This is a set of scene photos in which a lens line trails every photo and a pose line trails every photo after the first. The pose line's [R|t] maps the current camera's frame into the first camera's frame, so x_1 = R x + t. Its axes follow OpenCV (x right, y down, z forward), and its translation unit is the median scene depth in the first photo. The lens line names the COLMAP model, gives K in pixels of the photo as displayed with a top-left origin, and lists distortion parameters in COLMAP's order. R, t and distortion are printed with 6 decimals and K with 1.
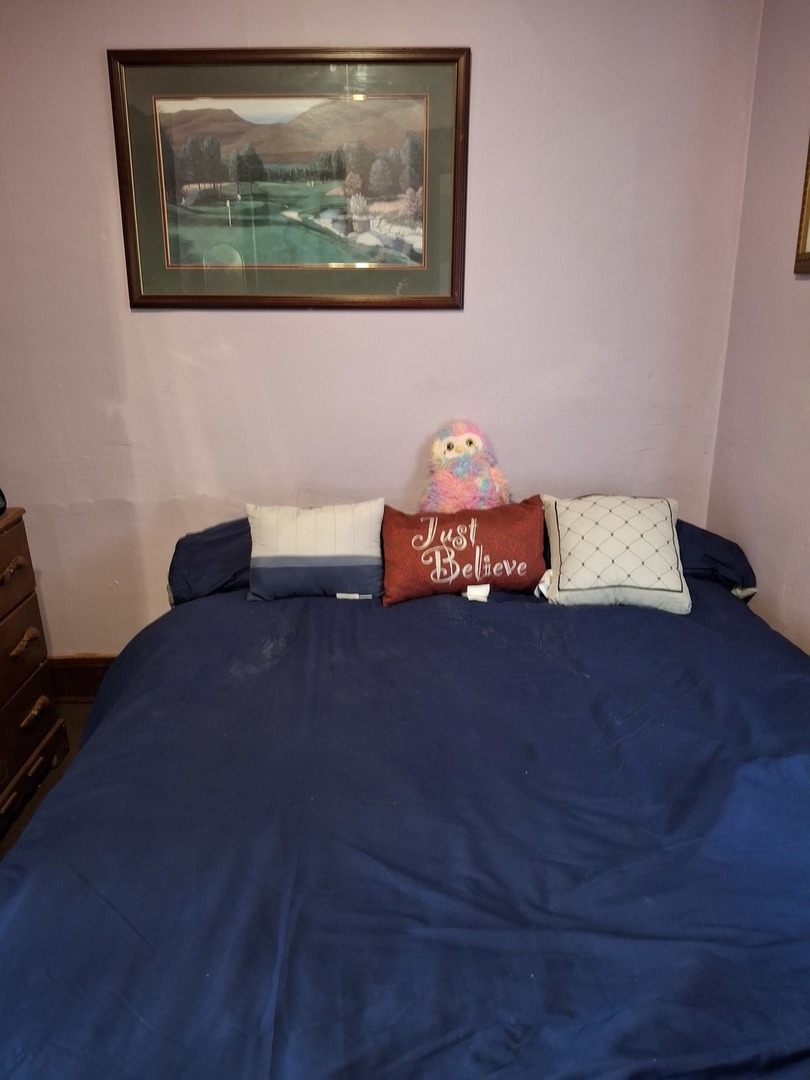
lens RADIAL K [[814.0, 0, 405.5], [0, 814.0, 534.4], [0, 0, 1]] dist [0.053738, -0.105787]
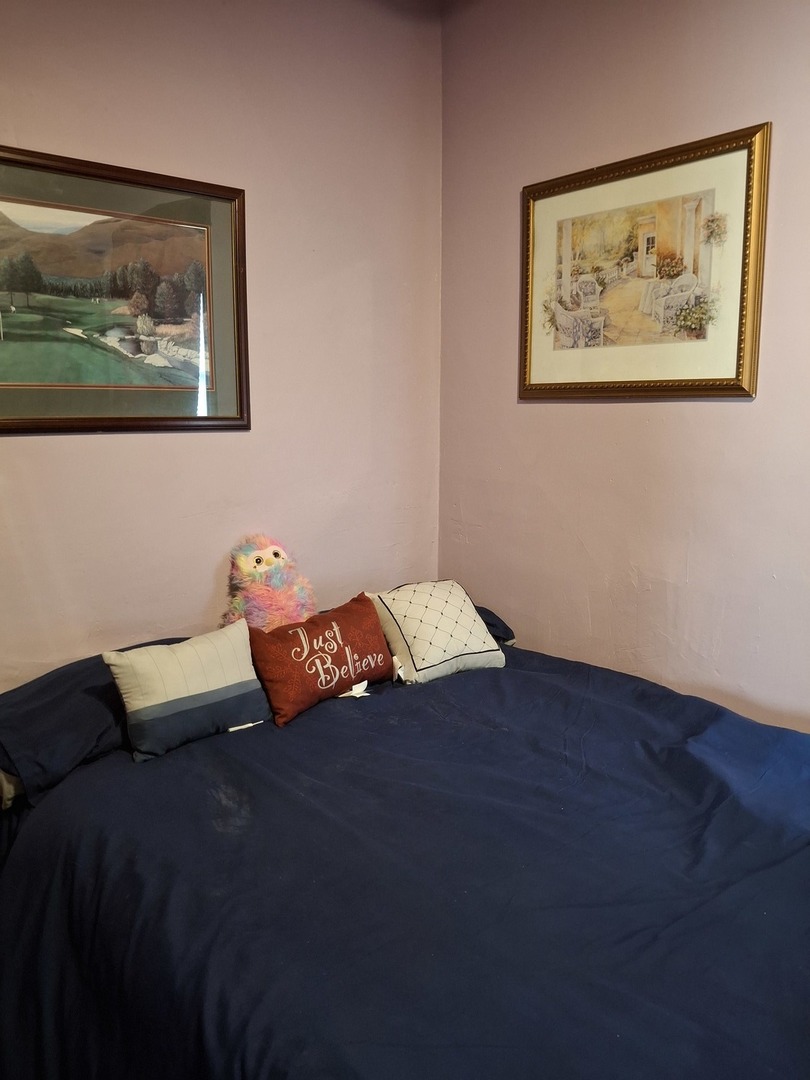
lens RADIAL K [[814.0, 0, 404.4], [0, 814.0, 545.8], [0, 0, 1]] dist [0.053738, -0.105787]
pose [[0.755123, -0.113356, 0.645708, -0.482541], [0.192797, 0.979781, -0.053462, -0.039396], [-0.626593, 0.164861, 0.761710, 0.121342]]
